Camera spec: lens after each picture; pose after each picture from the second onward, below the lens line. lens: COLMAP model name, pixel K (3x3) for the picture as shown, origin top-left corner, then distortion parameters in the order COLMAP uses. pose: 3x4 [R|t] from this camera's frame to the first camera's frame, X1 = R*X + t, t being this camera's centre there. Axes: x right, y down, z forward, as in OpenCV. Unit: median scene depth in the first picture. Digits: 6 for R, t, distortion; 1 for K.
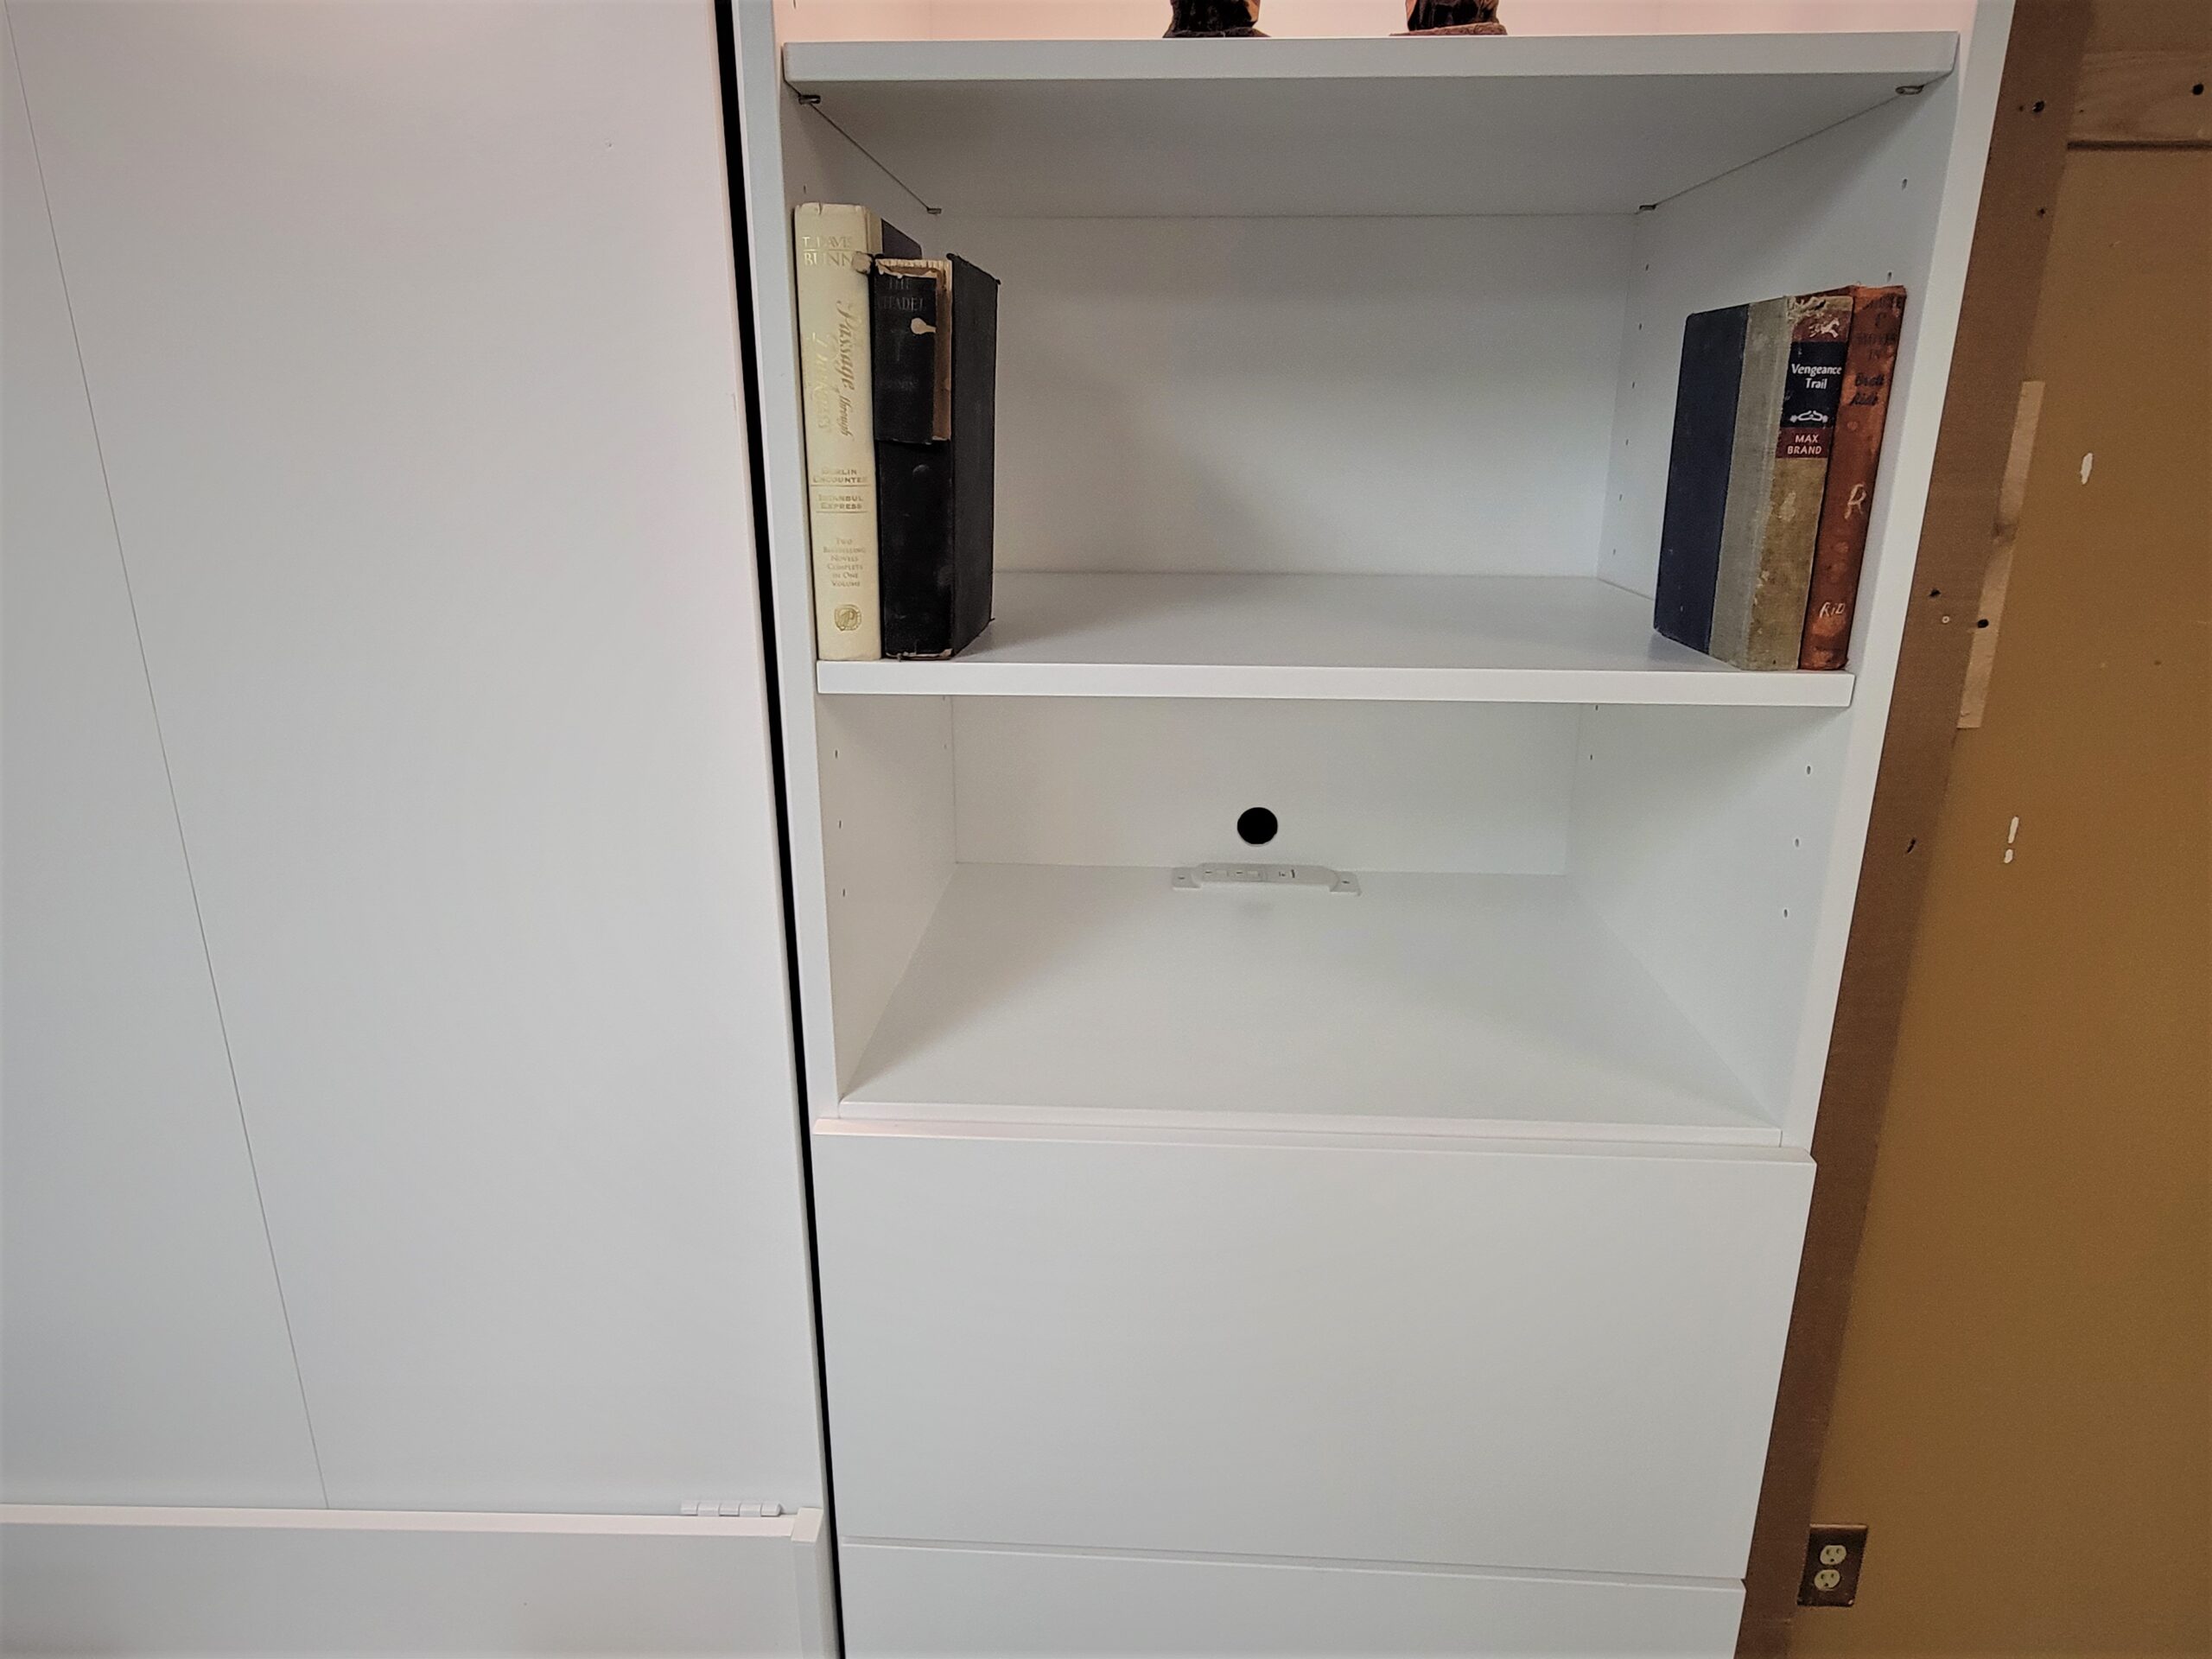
lens RADIAL K [[1268.6, 0, 1108.2], [0, 1268.6, 797.8], [0, 0, 1]] dist [-0.005715, -0.000378]
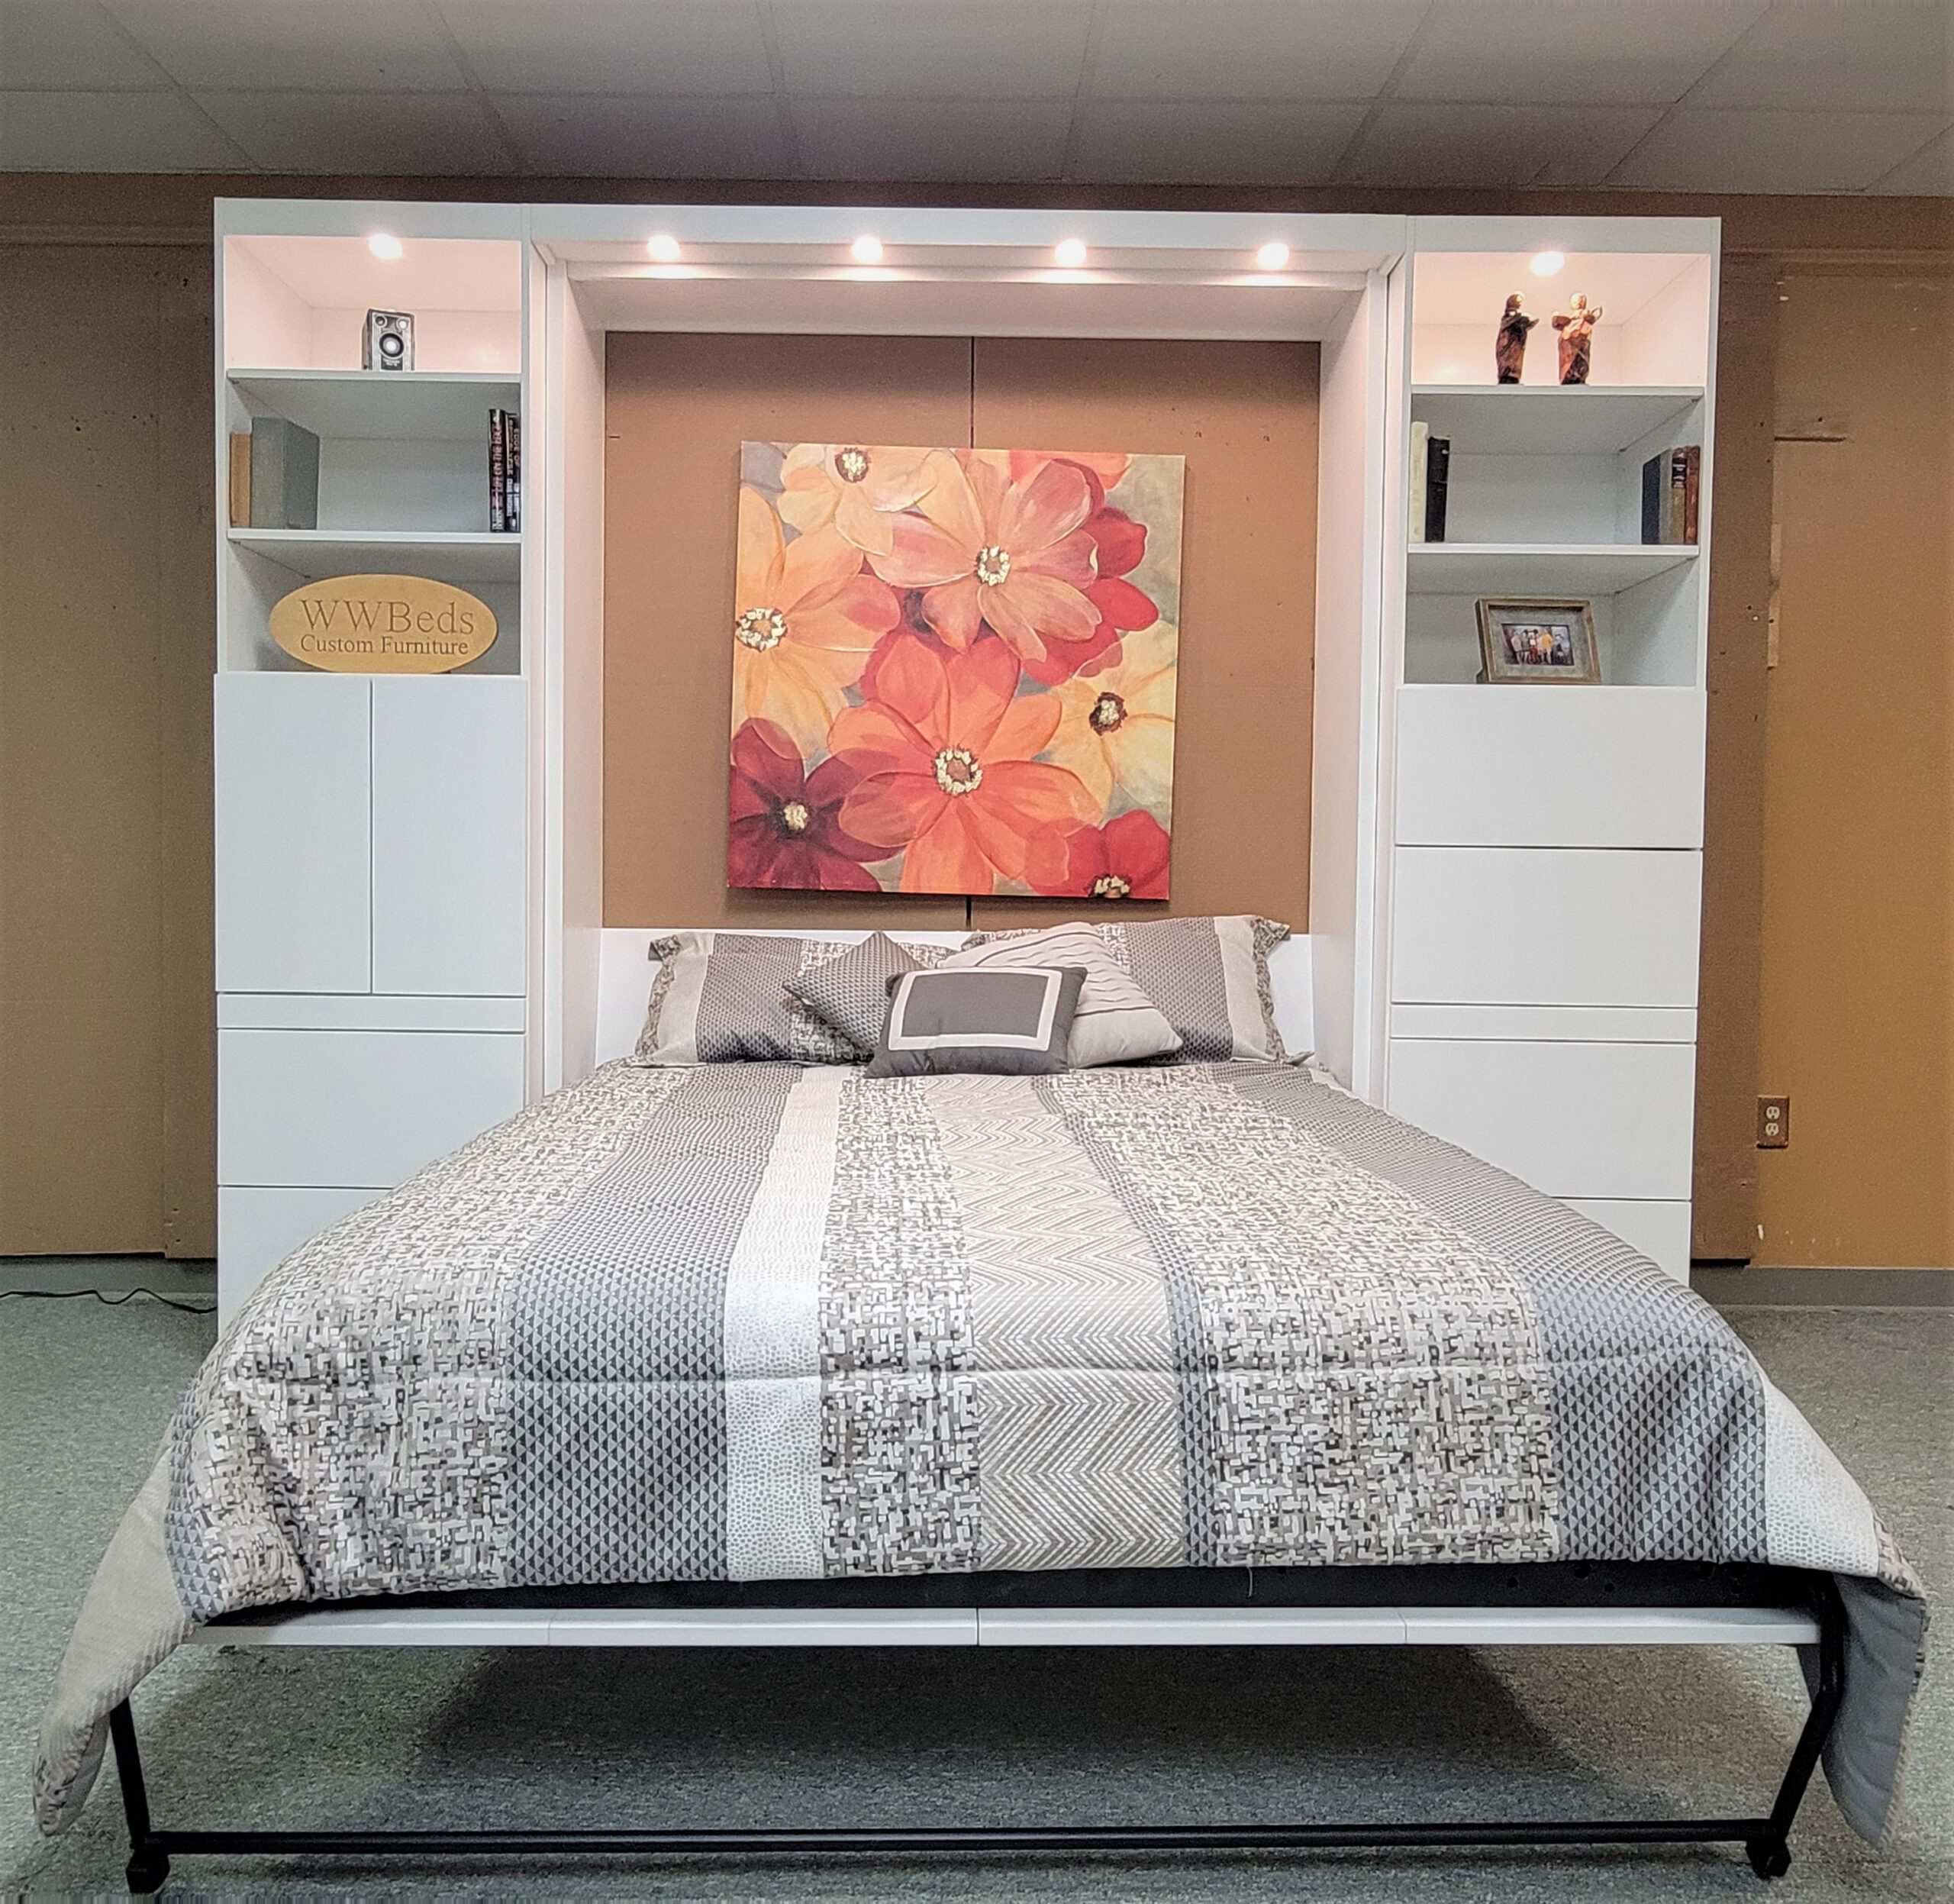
lens RADIAL K [[1594.4, 0, 977.0], [0, 1594.4, 952.0], [0, 0, 1]] dist [-0.006995, 0.014481]
pose [[0.999328, 0.009807, 0.035314, -1.647469], [-0.000958, 0.970198, -0.242311, 2.164754], [-0.036638, 0.242115, 0.969556, -3.102924]]
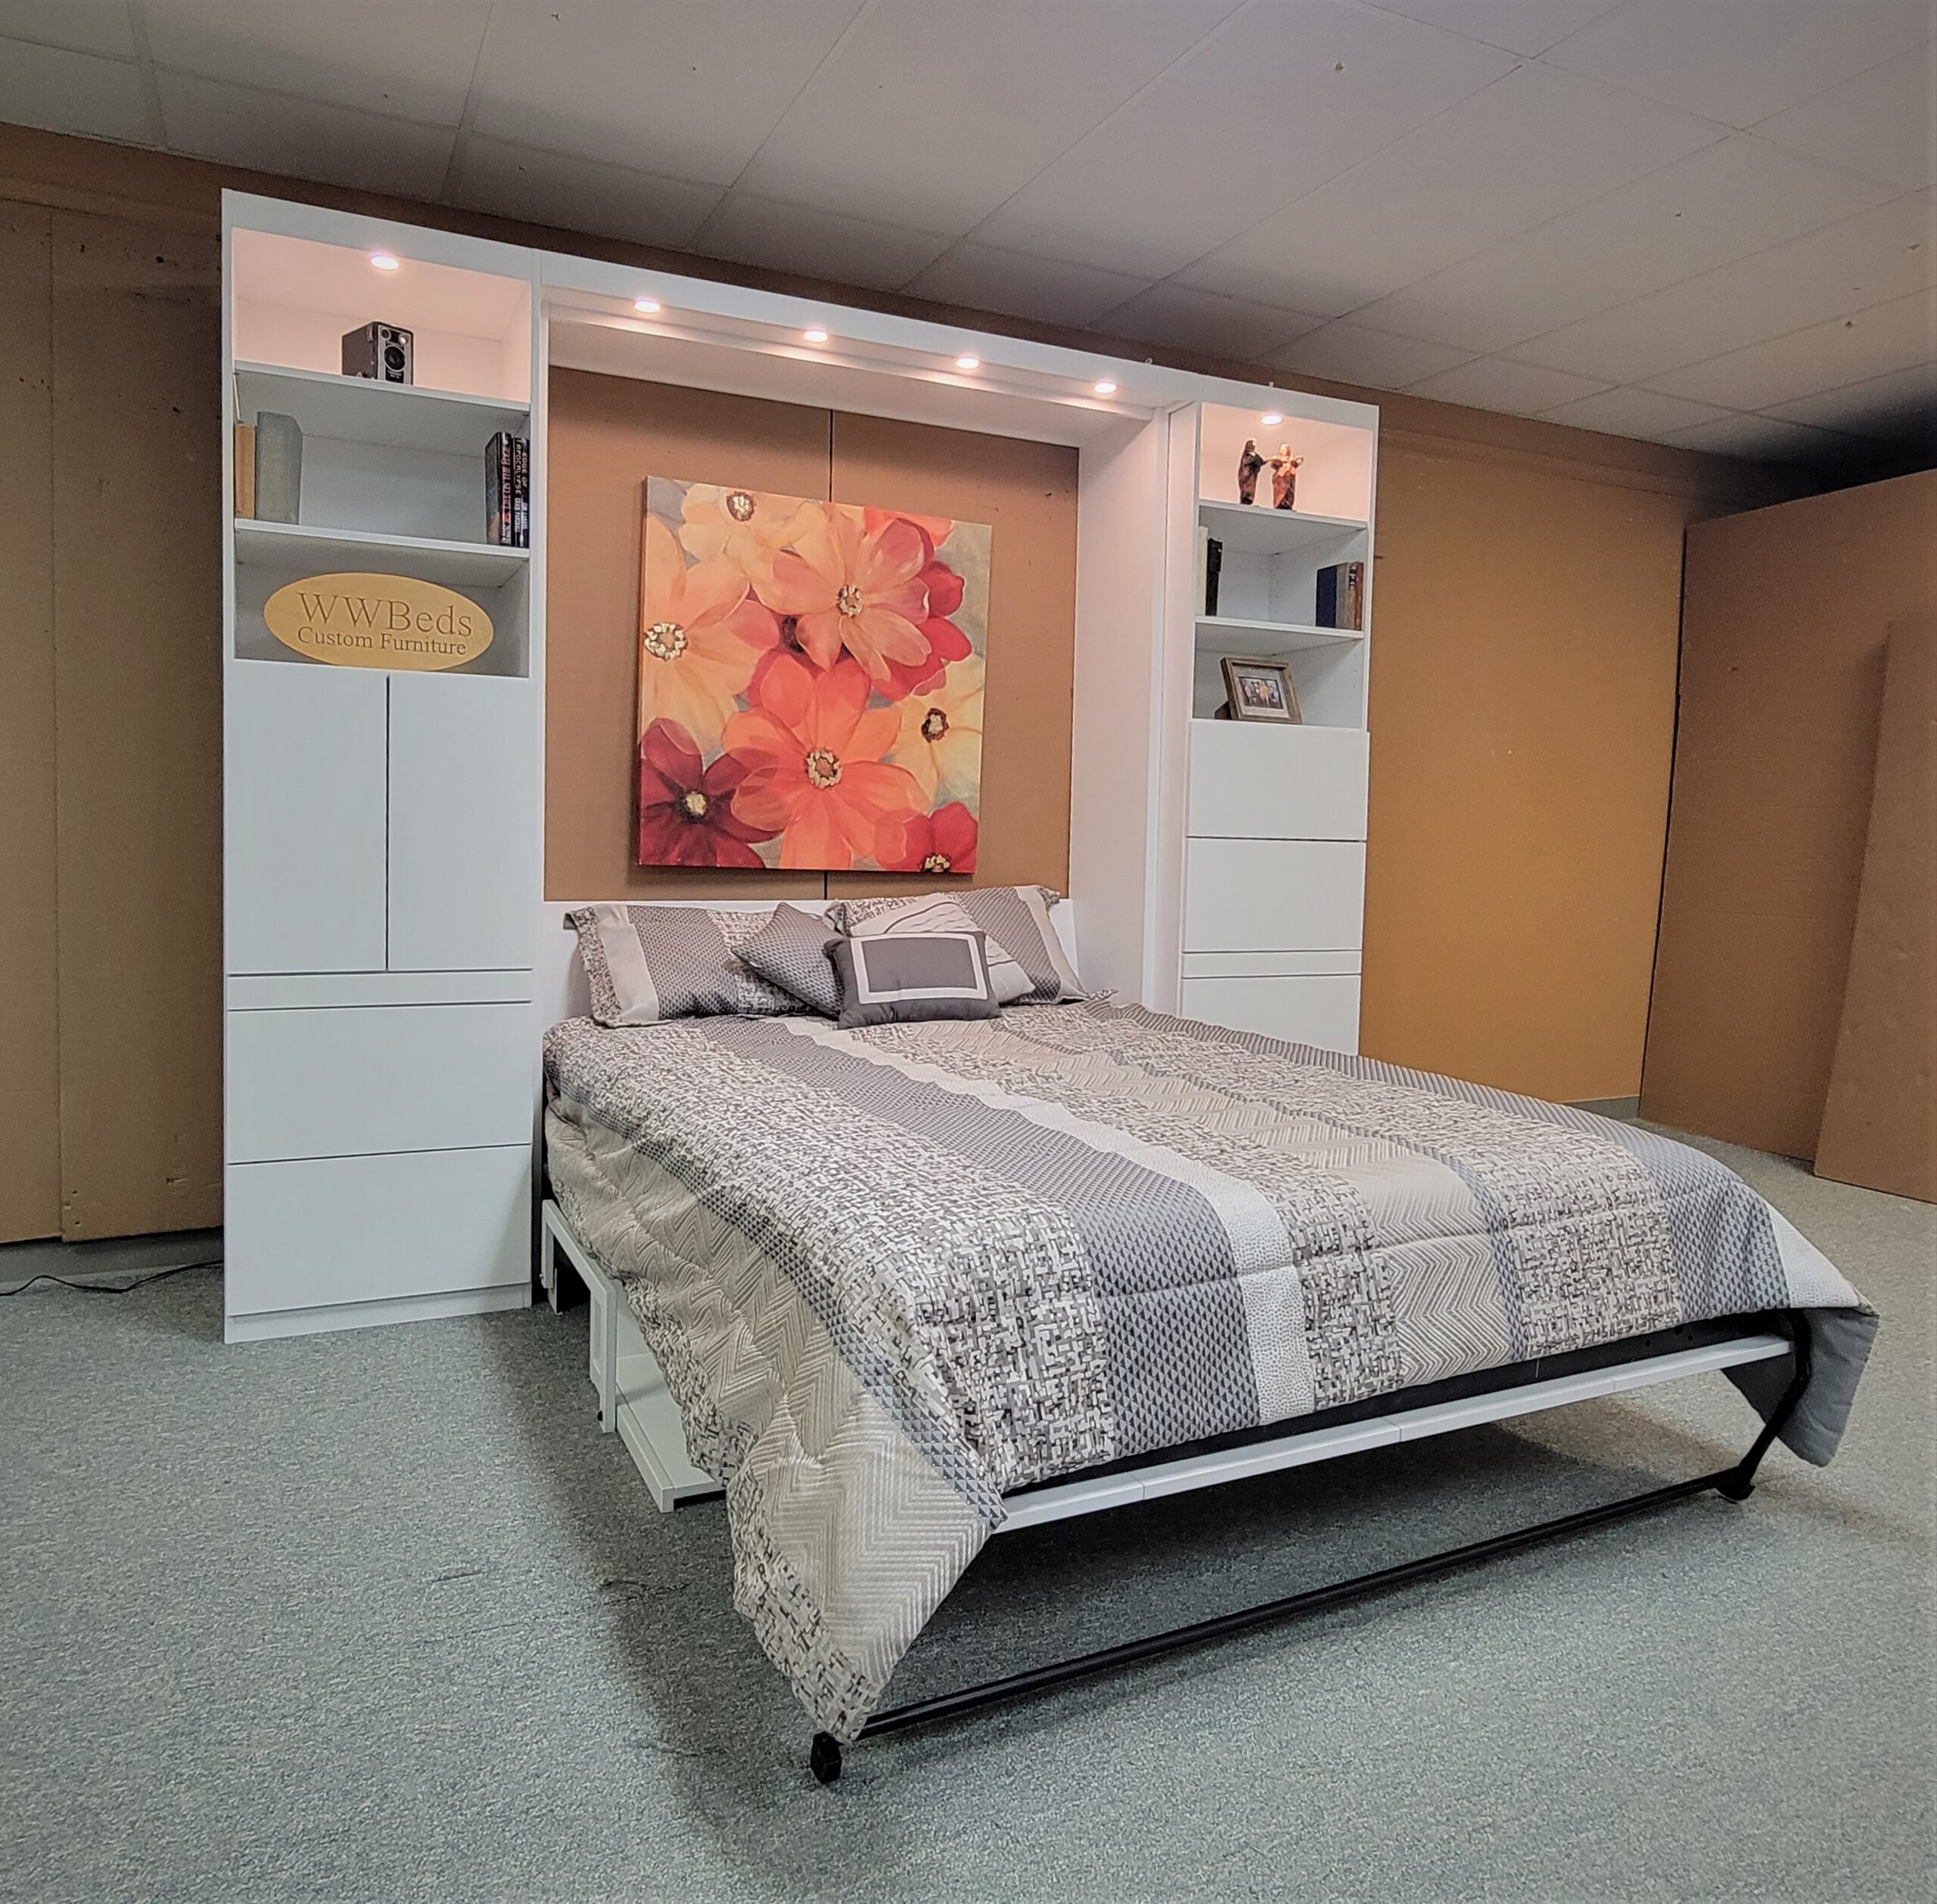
lens RADIAL K [[1337.8, 0, 901.9], [0, 1337.8, 905.4], [0, 0, 1]] dist [-0.002642, 0.004471]
pose [[0.903622, -0.004988, 0.428301, -3.568959], [0.103151, 0.973038, -0.206294, 1.979900], [-0.415724, 0.230592, 0.879773, -2.857662]]
